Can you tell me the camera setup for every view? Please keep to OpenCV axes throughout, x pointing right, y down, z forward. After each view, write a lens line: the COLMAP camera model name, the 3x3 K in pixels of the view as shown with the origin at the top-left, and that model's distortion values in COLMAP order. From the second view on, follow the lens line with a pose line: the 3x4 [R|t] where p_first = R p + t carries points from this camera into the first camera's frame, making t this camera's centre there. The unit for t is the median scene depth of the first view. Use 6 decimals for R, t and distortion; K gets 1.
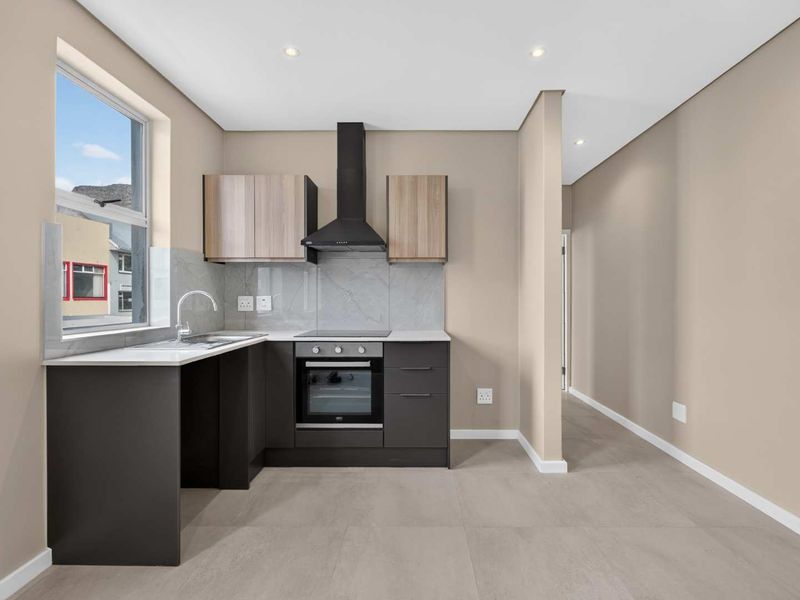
lens RADIAL K [[367.8, 0, 416.5], [0, 367.8, 298.9], [0, 0, 1]] dist [-0.002940, 0.002331]
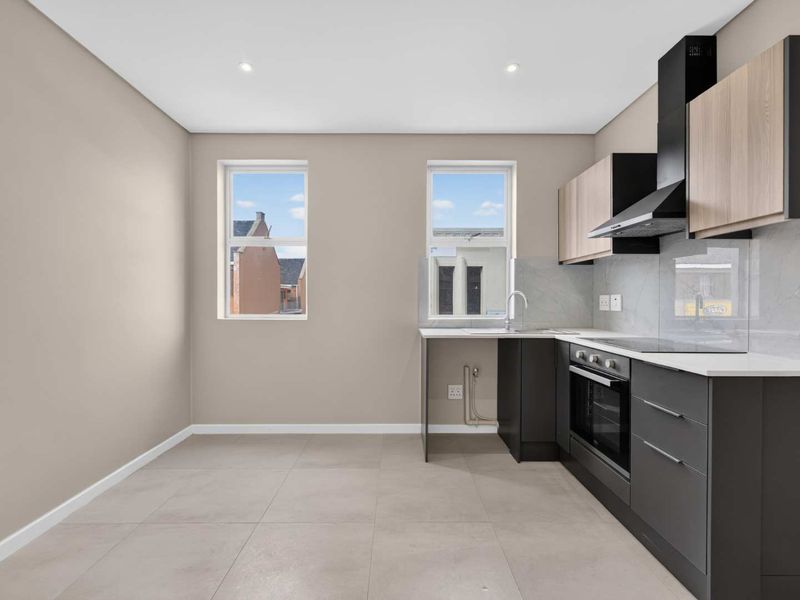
lens RADIAL K [[367.8, 0, 399.4], [0, 367.8, 300.1], [0, 0, 1]] dist [-0.002940, 0.002331]
pose [[0.011814, 0.004182, -0.999921, 0.555313], [-0.004677, 0.999981, 0.004127, 0.004235], [0.999919, 0.004628, 0.011833, 0.497484]]
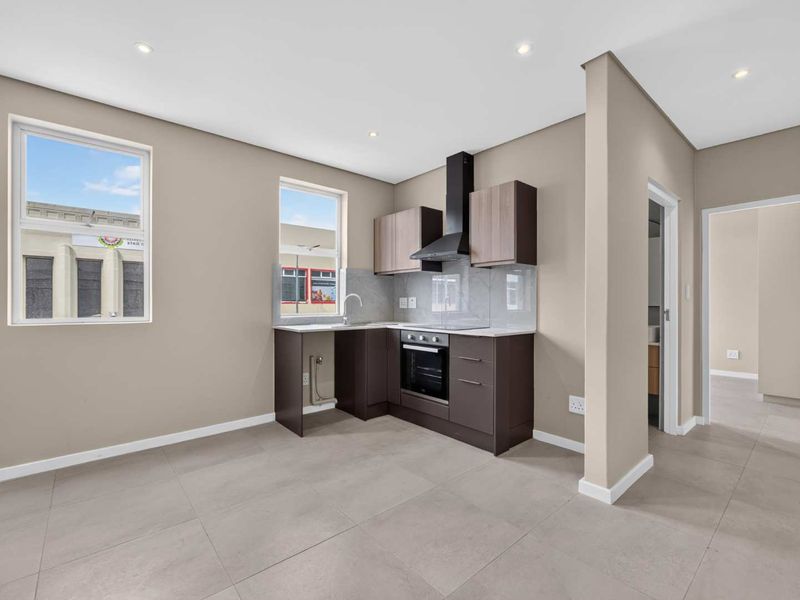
lens RADIAL K [[367.8, 0, 400.3], [0, 367.8, 300.5], [0, 0, 1]] dist [-0.002940, 0.002331]
pose [[0.660404, 0.000476, -0.750910, 0.652568], [-0.005033, 0.999980, -0.003792, 0.010271], [0.750893, 0.006283, 0.660394, 0.066988]]
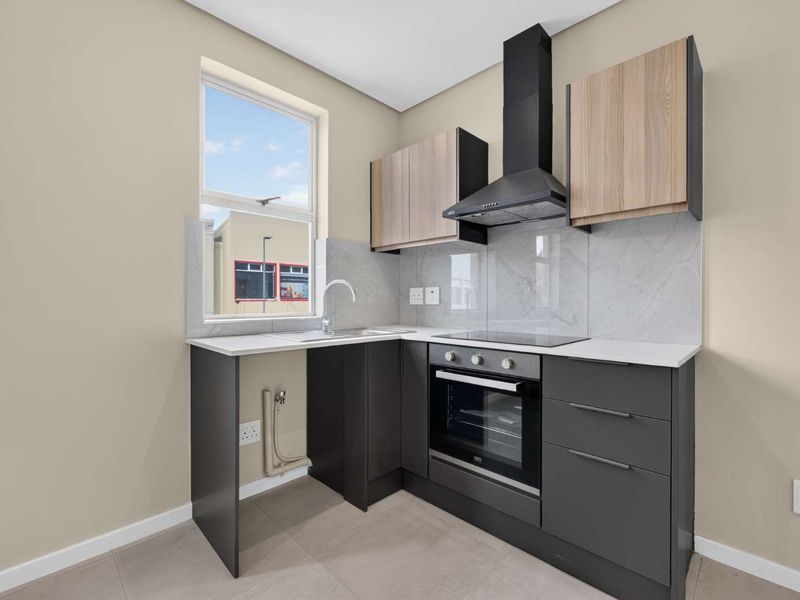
lens RADIAL K [[367.8, 0, 400.9], [0, 367.8, 301.0], [0, 0, 1]] dist [-0.002940, 0.002331]
pose [[0.714428, 0.003707, -0.699699, 0.153101], [-0.003135, 0.999993, 0.002097, 0.025075], [0.699702, 0.000696, 0.714435, 0.368894]]
